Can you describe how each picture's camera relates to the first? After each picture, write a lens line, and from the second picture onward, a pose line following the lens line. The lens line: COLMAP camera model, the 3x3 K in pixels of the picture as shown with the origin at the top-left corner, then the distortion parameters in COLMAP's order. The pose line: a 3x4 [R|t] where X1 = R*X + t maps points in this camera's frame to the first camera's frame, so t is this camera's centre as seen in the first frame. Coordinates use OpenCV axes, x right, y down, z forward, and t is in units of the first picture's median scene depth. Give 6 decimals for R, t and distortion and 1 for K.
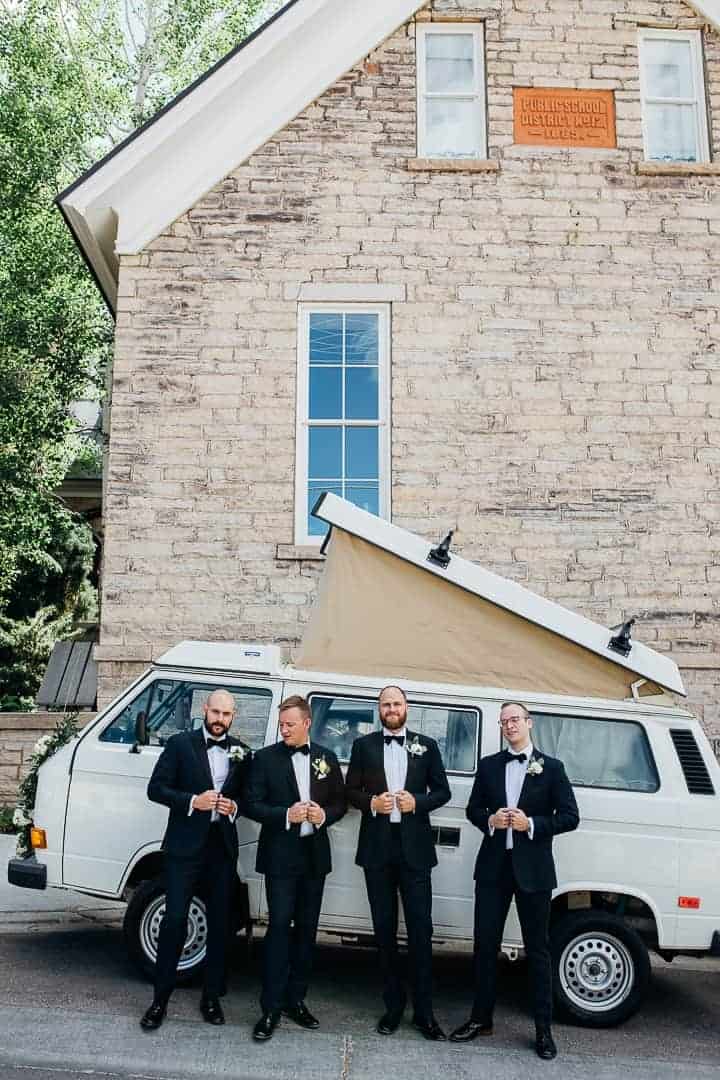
lens RADIAL K [[1102.7, 0, 360.0], [0, 1102.7, 540.0], [0, 0, 1]] dist [-0.066046, -0.002597]
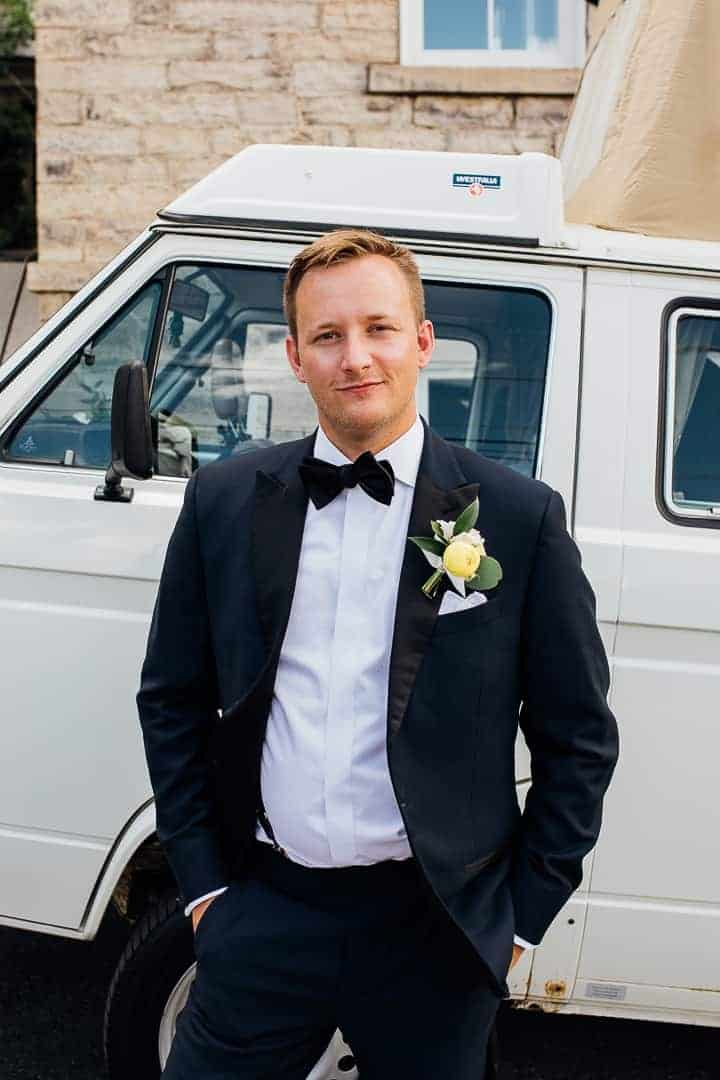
lens RADIAL K [[1102.7, 0, 360.0], [0, 1102.7, 540.0], [0, 0, 1]] dist [-0.066046, -0.002597]
pose [[0.999819, -0.007041, 0.017650, -0.089877], [0.001761, 0.959160, 0.282858, 0.074542], [-0.018921, -0.282776, 0.958999, 0.443065]]
